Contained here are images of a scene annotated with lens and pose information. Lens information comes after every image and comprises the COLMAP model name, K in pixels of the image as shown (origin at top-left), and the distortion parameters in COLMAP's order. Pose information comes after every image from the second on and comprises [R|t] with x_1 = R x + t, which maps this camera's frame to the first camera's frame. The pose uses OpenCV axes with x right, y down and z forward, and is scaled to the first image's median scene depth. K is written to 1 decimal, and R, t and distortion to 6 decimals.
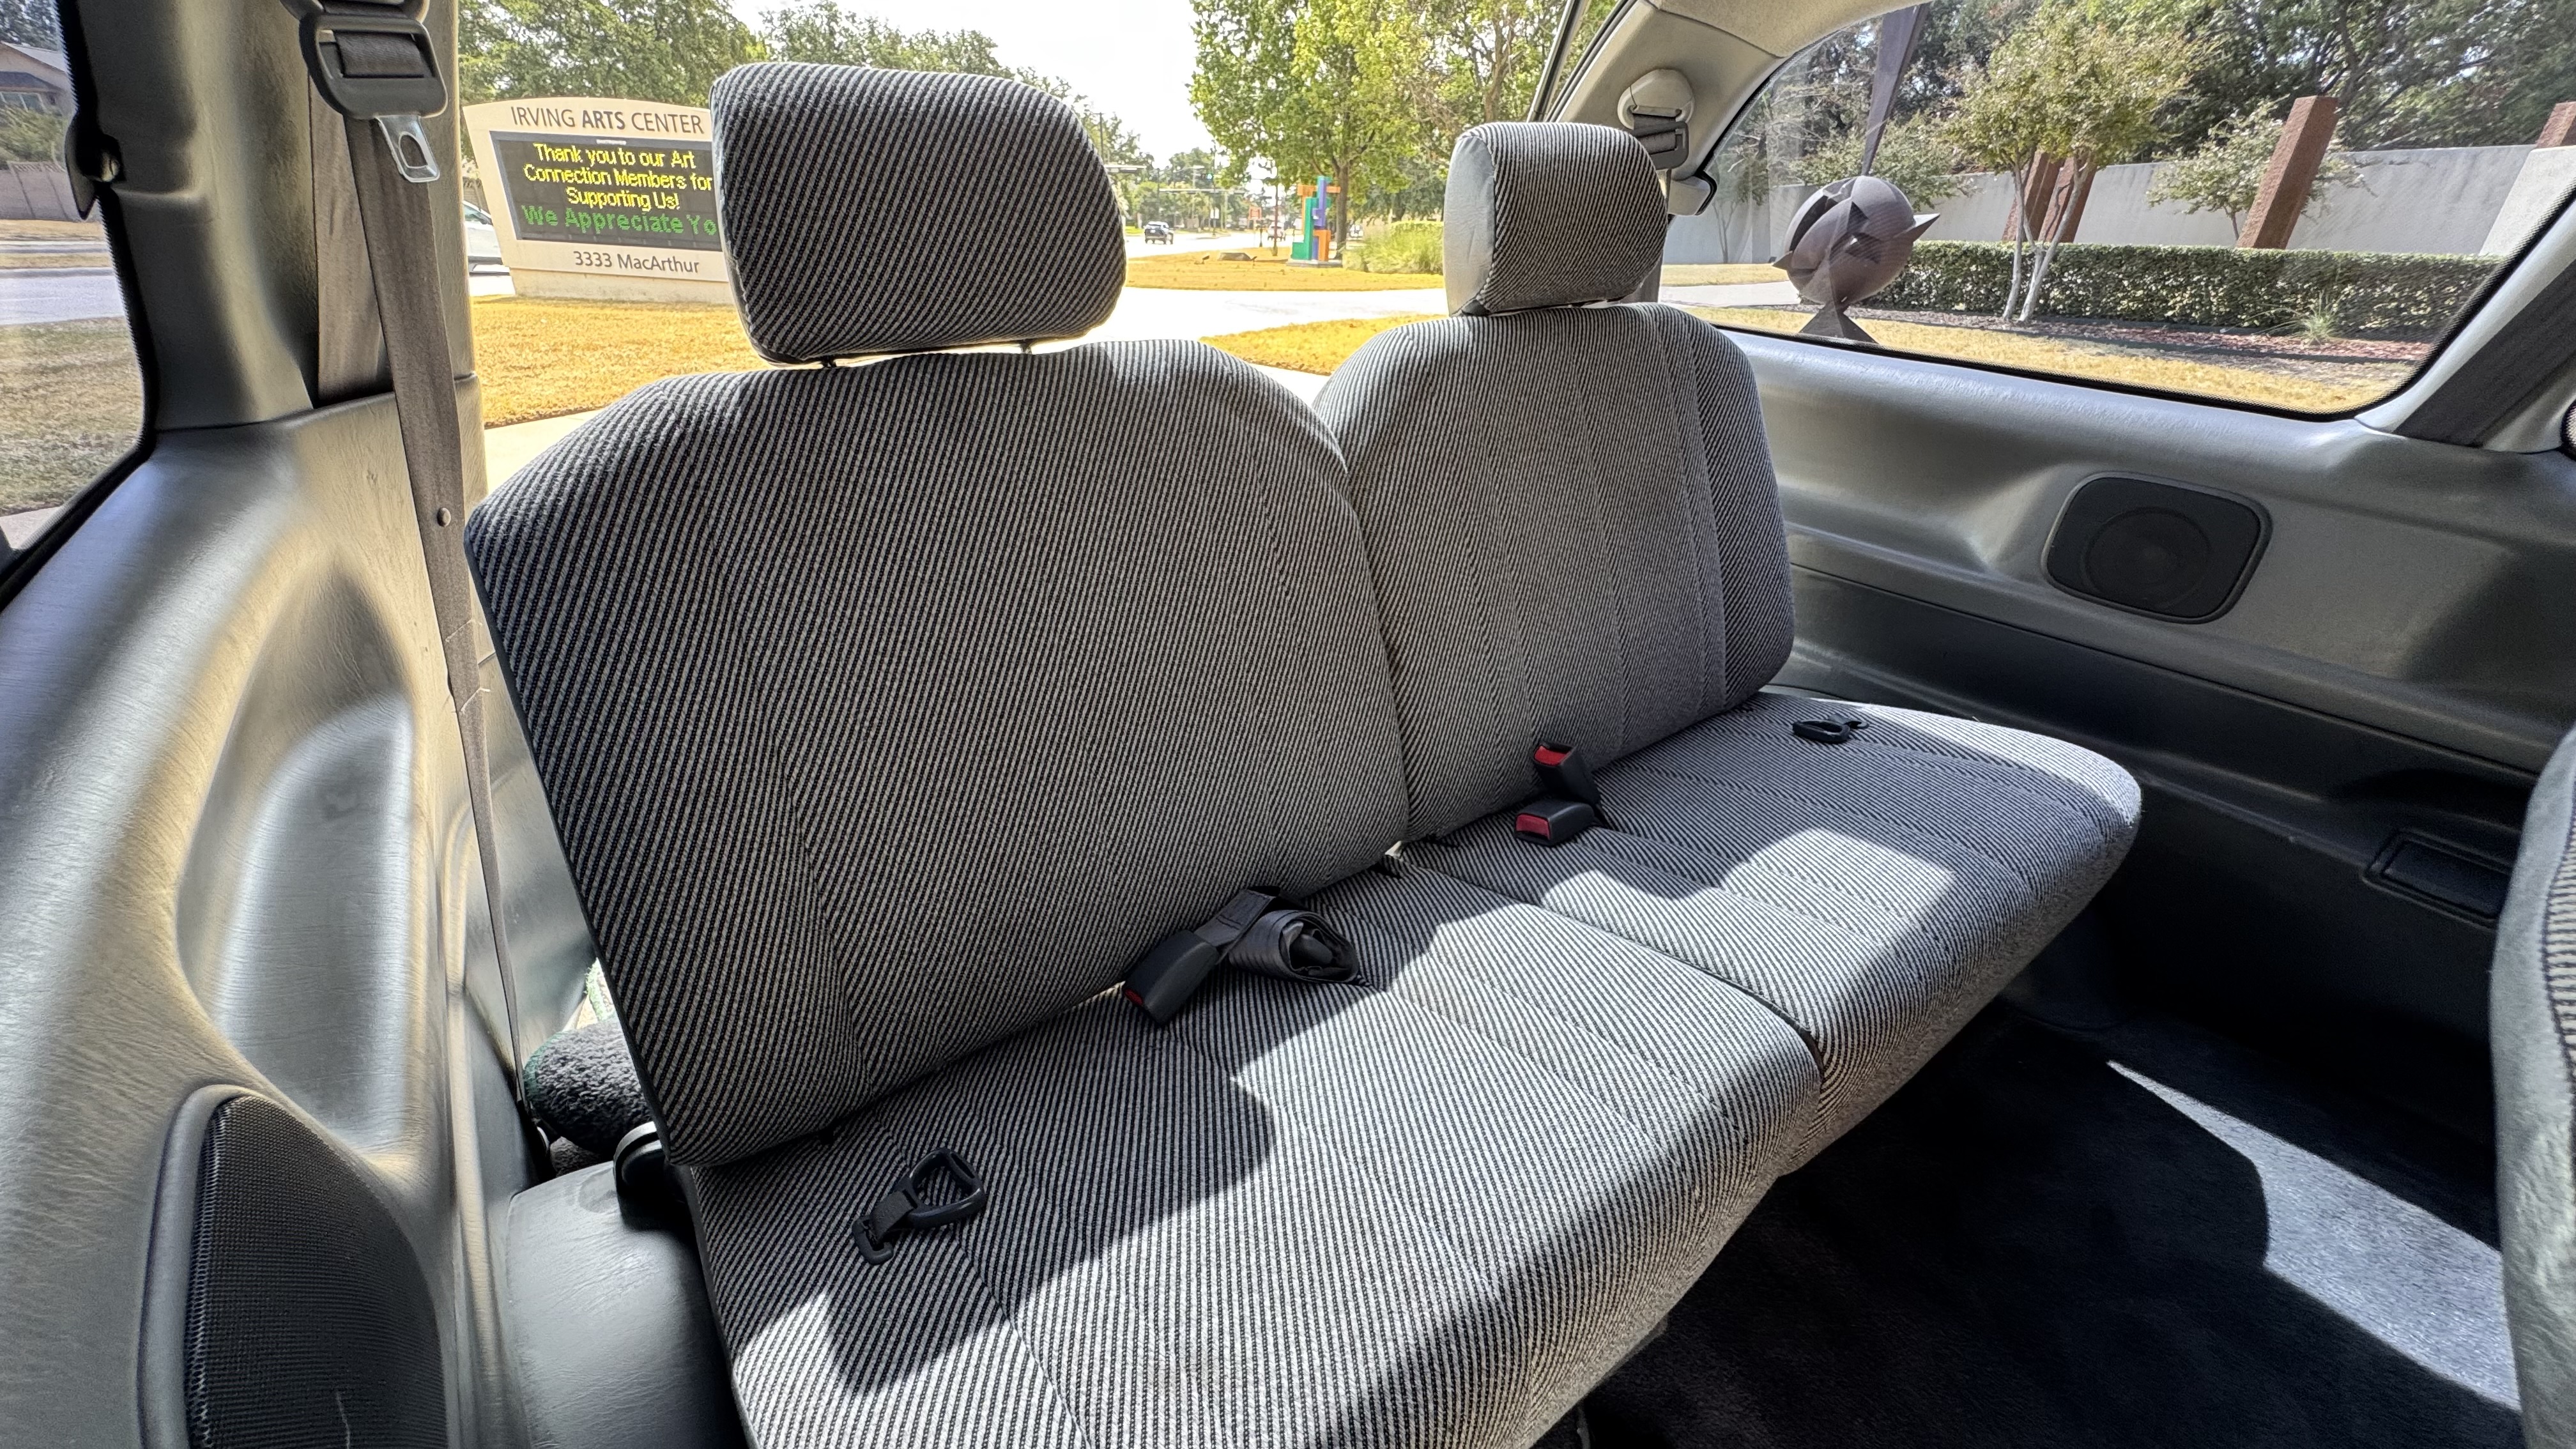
lens RADIAL K [[1036.9, 0, 1296.6], [0, 1036.9, 713.7], [0, 0, 1]] dist [-0.009379, 0.000917]
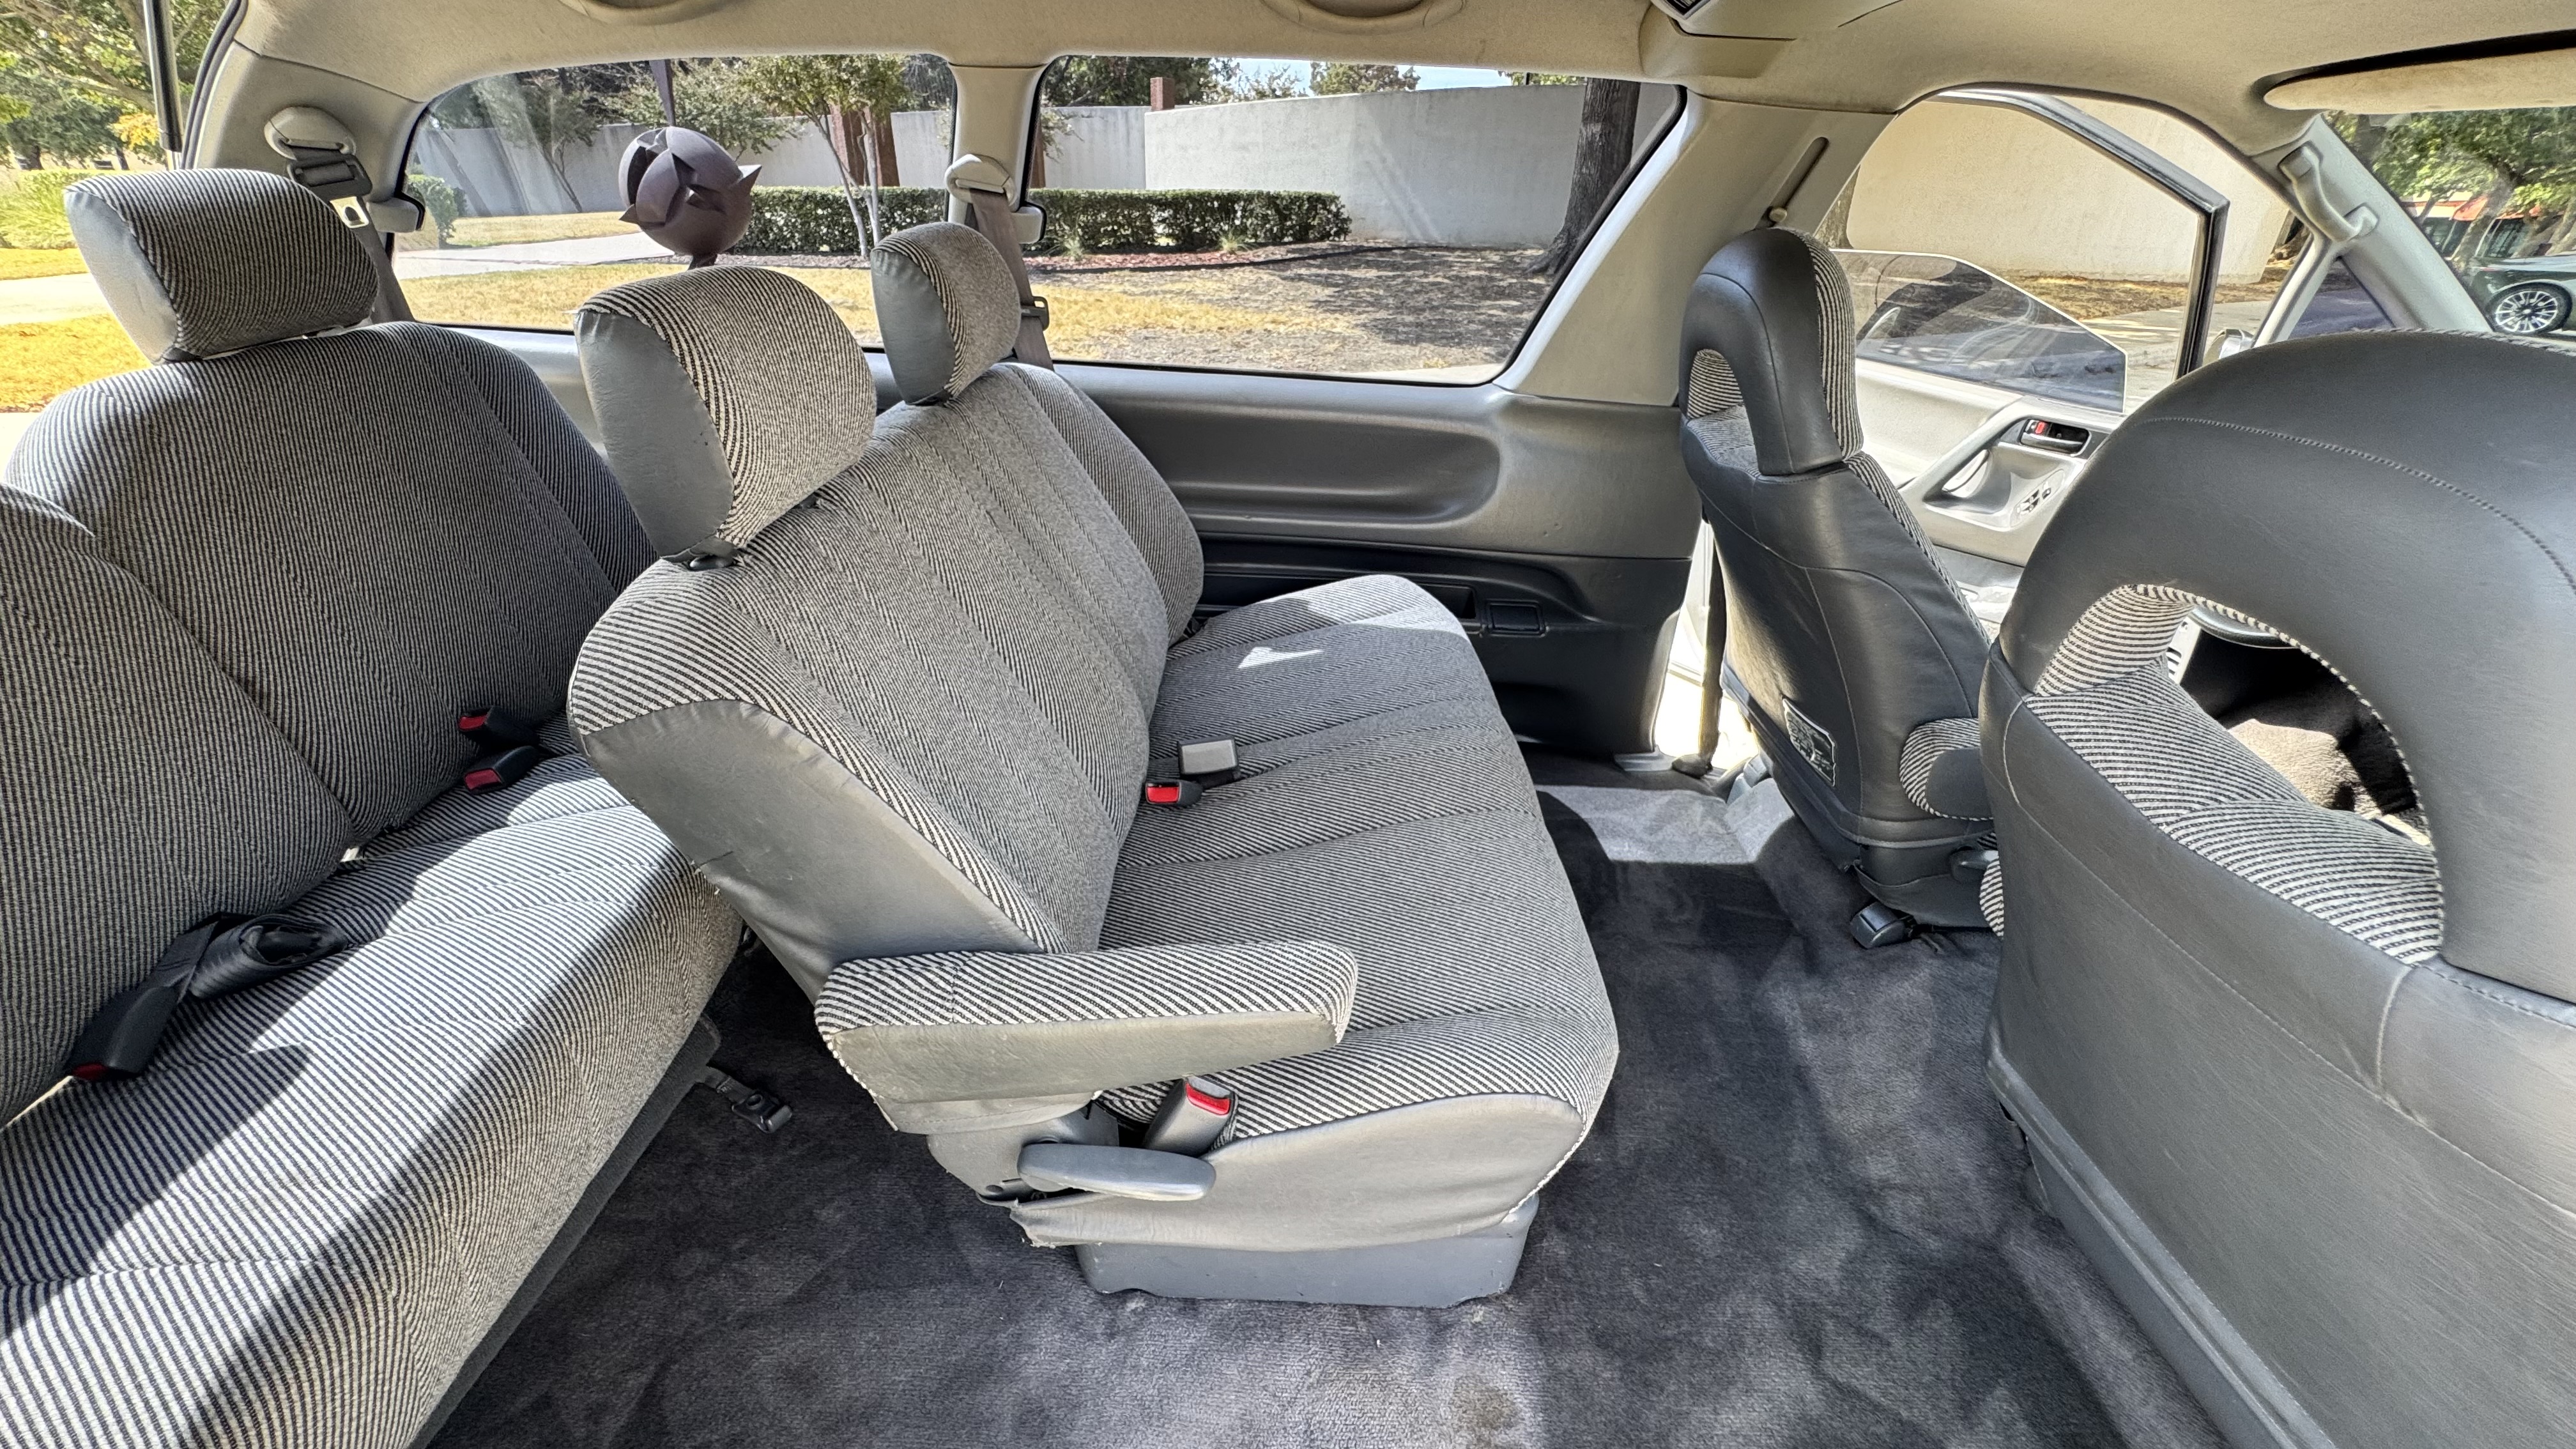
lens RADIAL K [[1036.9, 0, 1287.5], [0, 1036.9, 723.8], [0, 0, 1]] dist [-0.009379, 0.000917]
pose [[0.613802, -0.378597, 0.692756, -0.000205], [0.339213, 0.918852, 0.201608, 0.092462], [-0.712868, 0.111245, 0.692418, -0.360936]]
